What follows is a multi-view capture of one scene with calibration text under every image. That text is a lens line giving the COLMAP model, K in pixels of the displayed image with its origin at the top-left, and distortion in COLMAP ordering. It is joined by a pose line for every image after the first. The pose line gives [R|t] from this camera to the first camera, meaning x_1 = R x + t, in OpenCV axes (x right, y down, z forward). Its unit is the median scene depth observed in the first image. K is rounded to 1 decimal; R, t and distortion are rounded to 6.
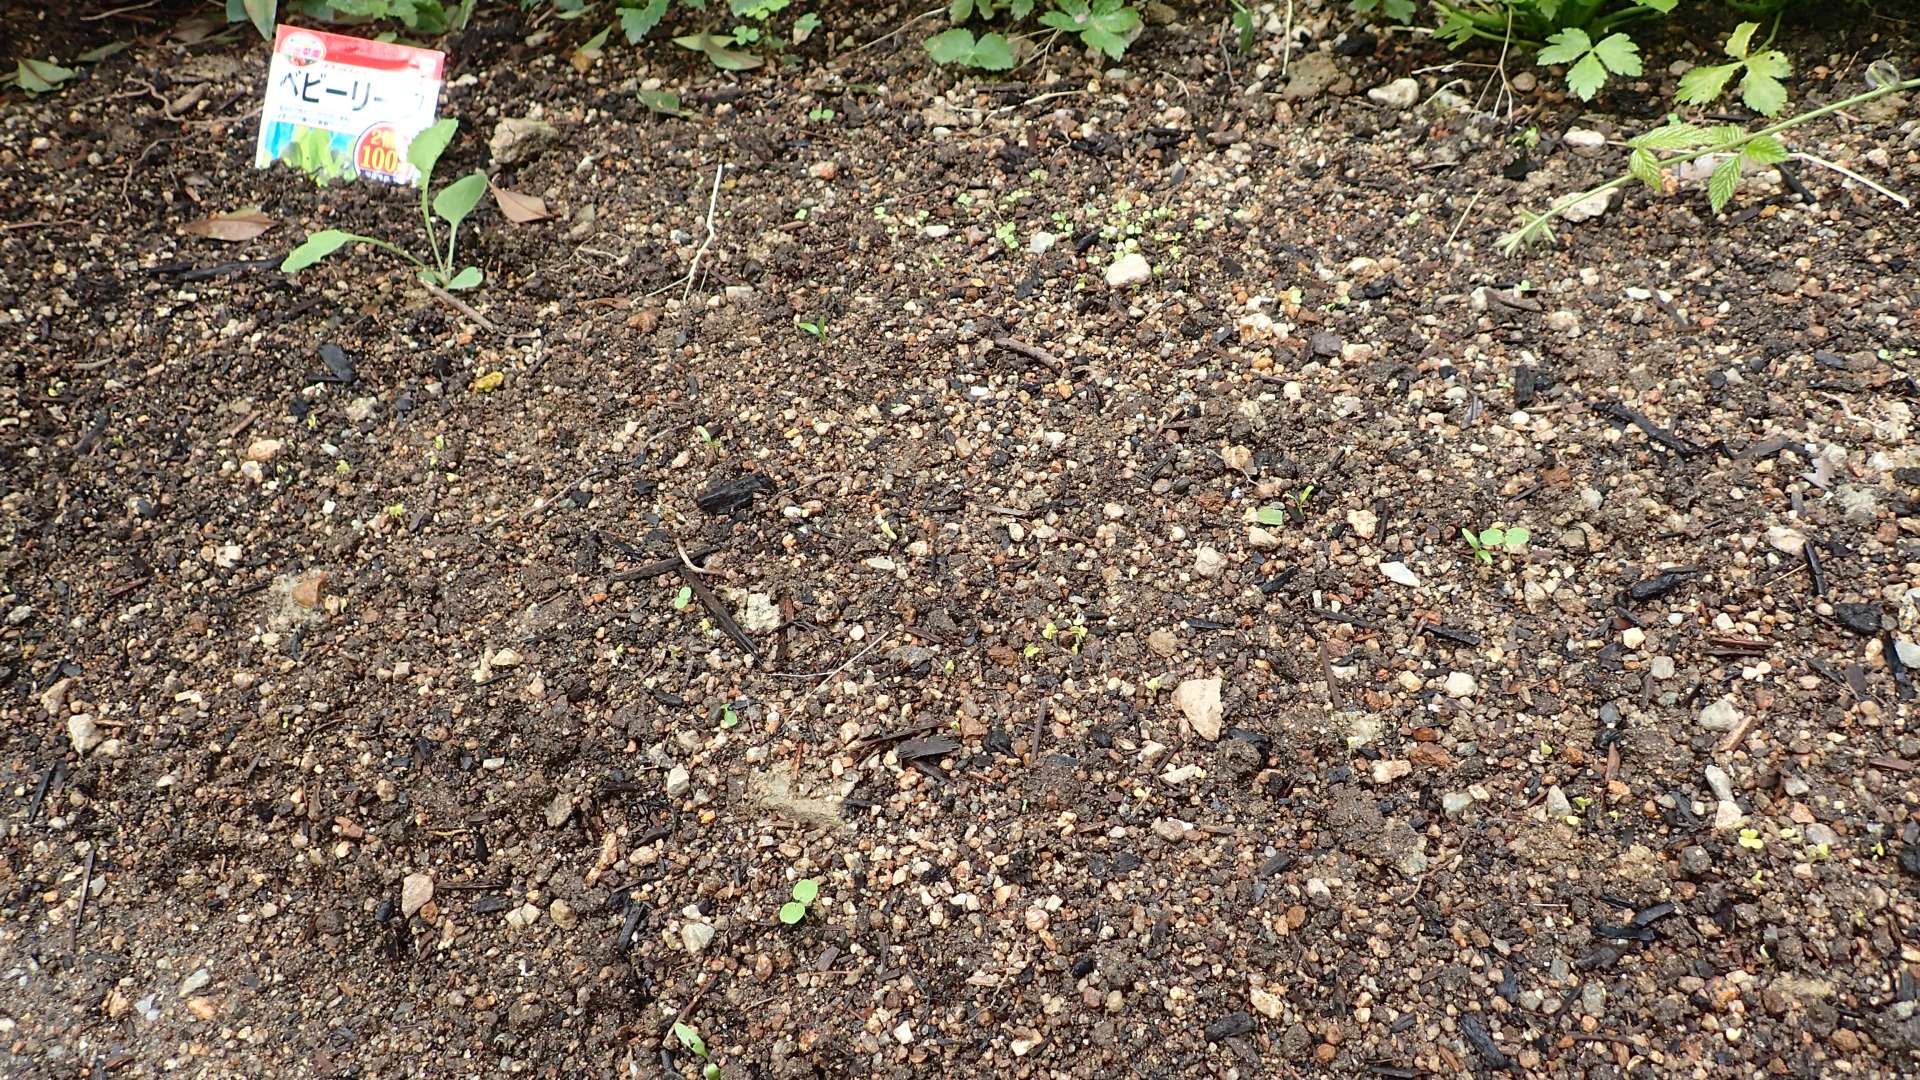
lens RADIAL K [[1396.0, 0, 958.6], [0, 1396.0, 540.6], [0, 0, 1]] dist [0.003086, 0.000271]
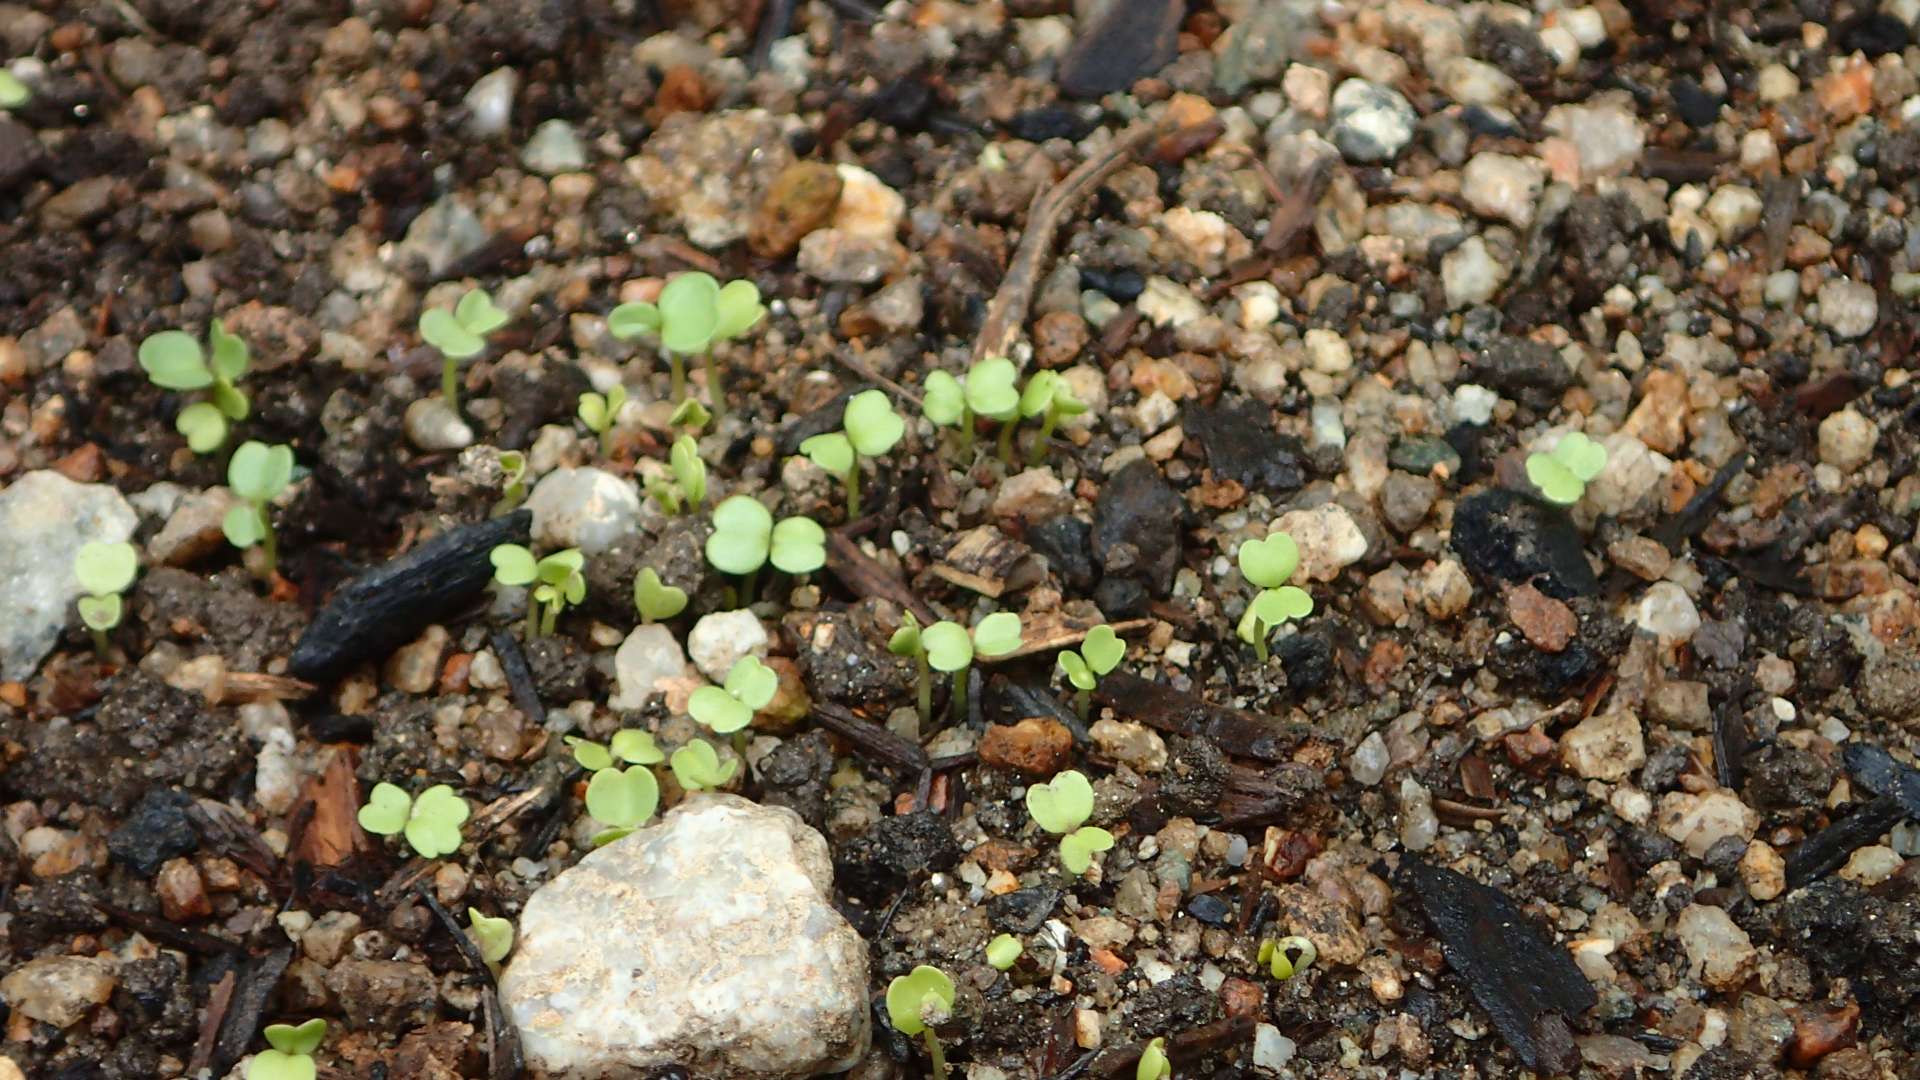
lens RADIAL K [[5638.6, 0, 960.6], [0, 5638.6, 539.9], [0, 0, 1]] dist [0.107201, 0.000000]
pose [[0.985313, 0.074911, 0.153447, 0.063524], [-0.073312, 0.997180, -0.016057, -0.214320], [-0.154217, 0.004572, 0.988026, 0.483570]]
